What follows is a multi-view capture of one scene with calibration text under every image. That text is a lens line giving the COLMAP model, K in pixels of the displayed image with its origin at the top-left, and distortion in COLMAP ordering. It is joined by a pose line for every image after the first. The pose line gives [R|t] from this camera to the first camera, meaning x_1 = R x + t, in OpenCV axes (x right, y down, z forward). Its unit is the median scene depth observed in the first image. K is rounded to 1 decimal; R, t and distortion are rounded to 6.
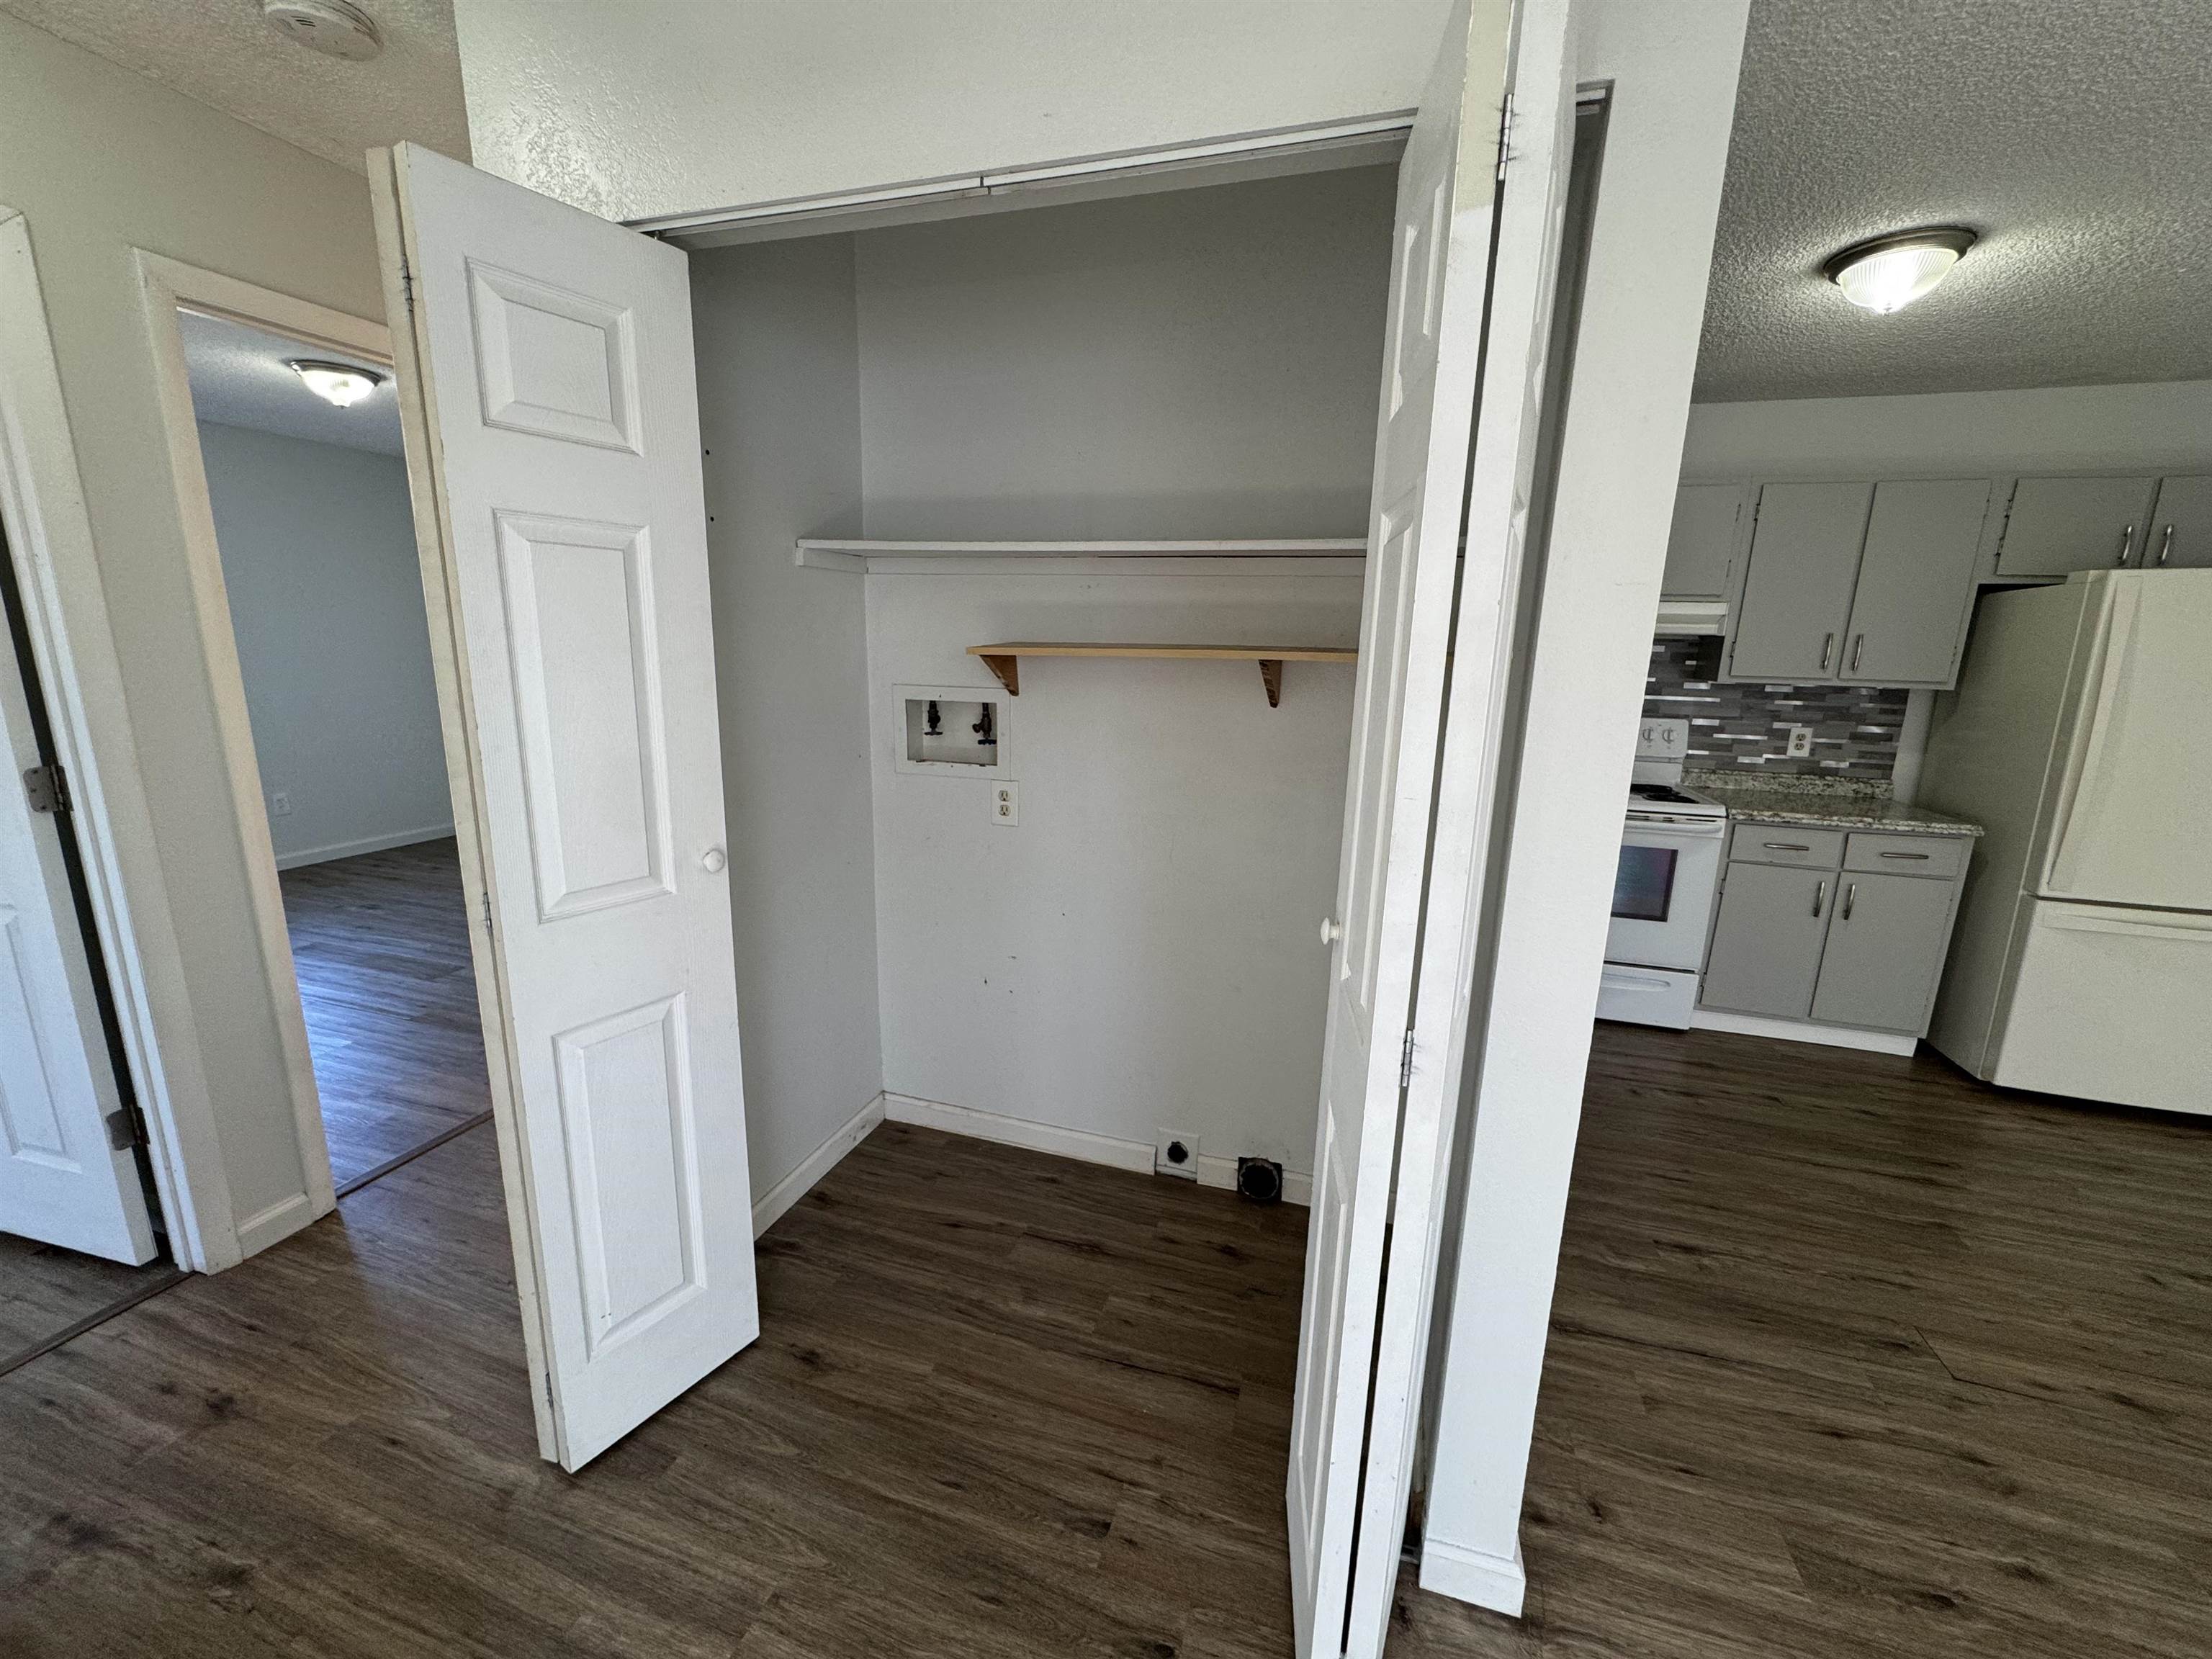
lens RADIAL K [[889.1, 0, 1087.1], [0, 889.1, 830.0], [0, 0, 1]] dist [0.004051, 0.000841]
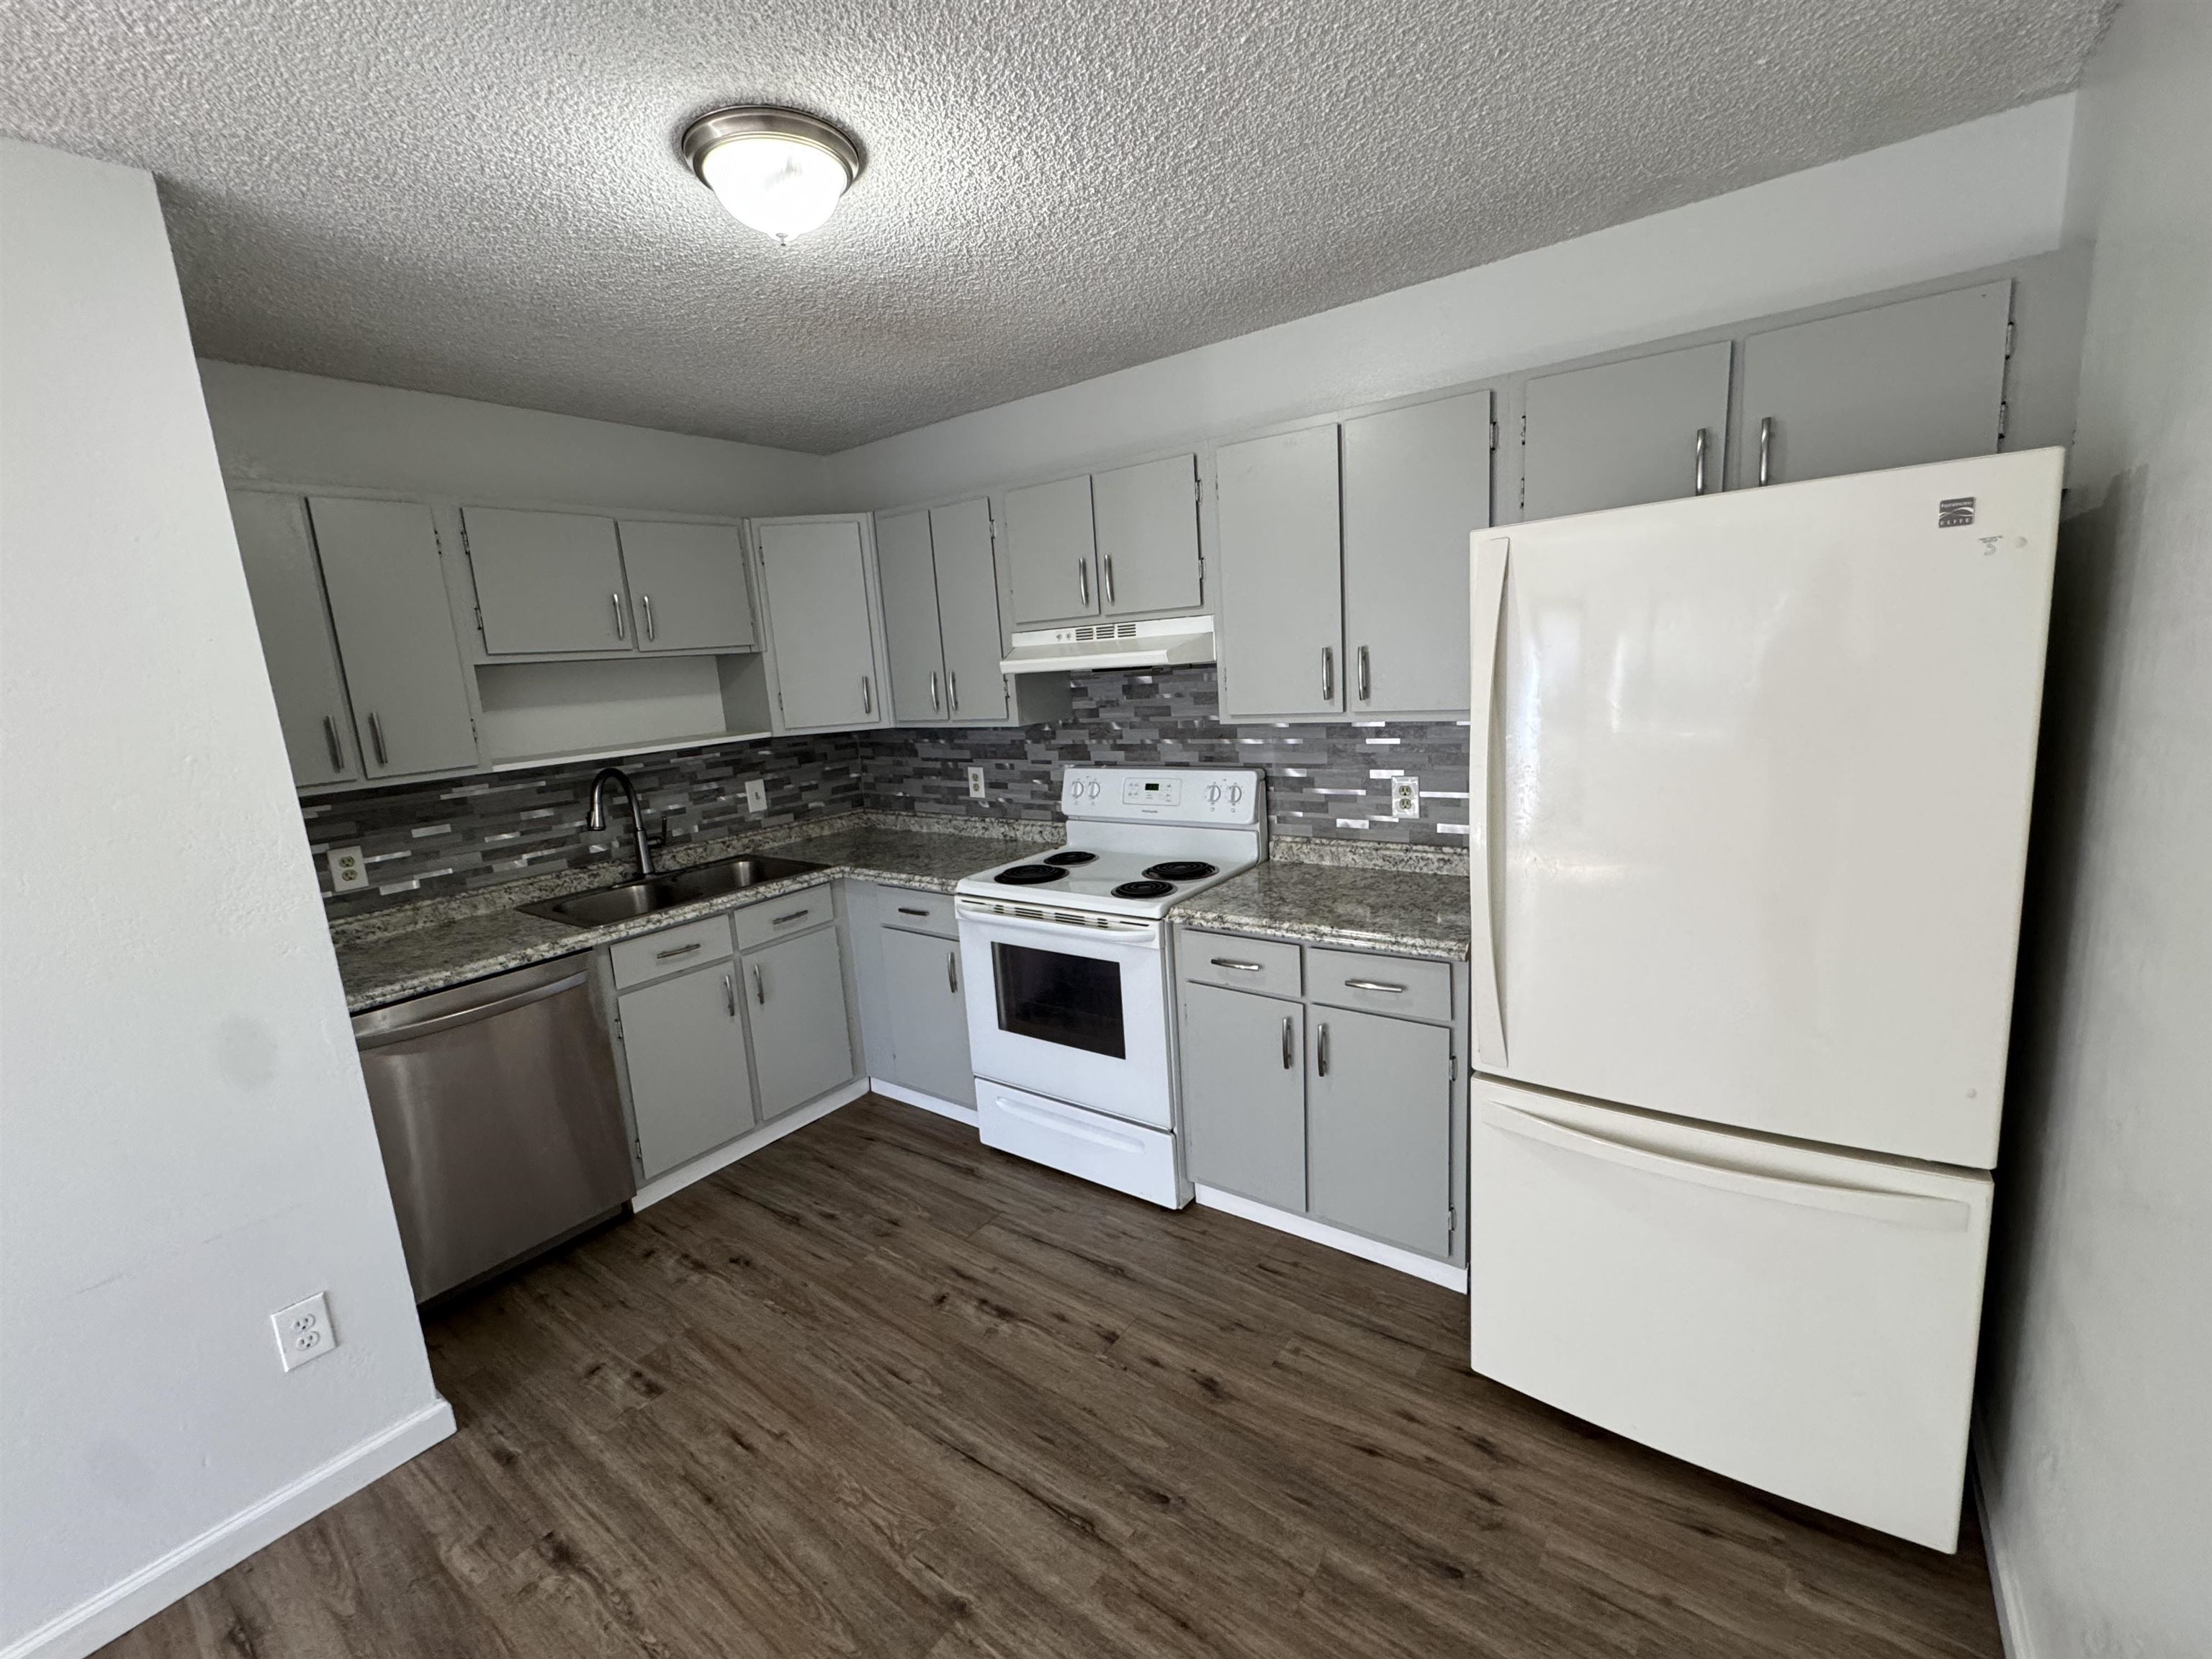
lens RADIAL K [[889.1, 0, 1098.8], [0, 889.1, 821.9], [0, 0, 1]] dist [0.004051, 0.000841]
pose [[0.931649, -0.035153, -0.361656, 0.934795], [0.027396, 0.999272, -0.026556, -0.076603], [0.362326, 0.014833, 0.931933, 0.307424]]
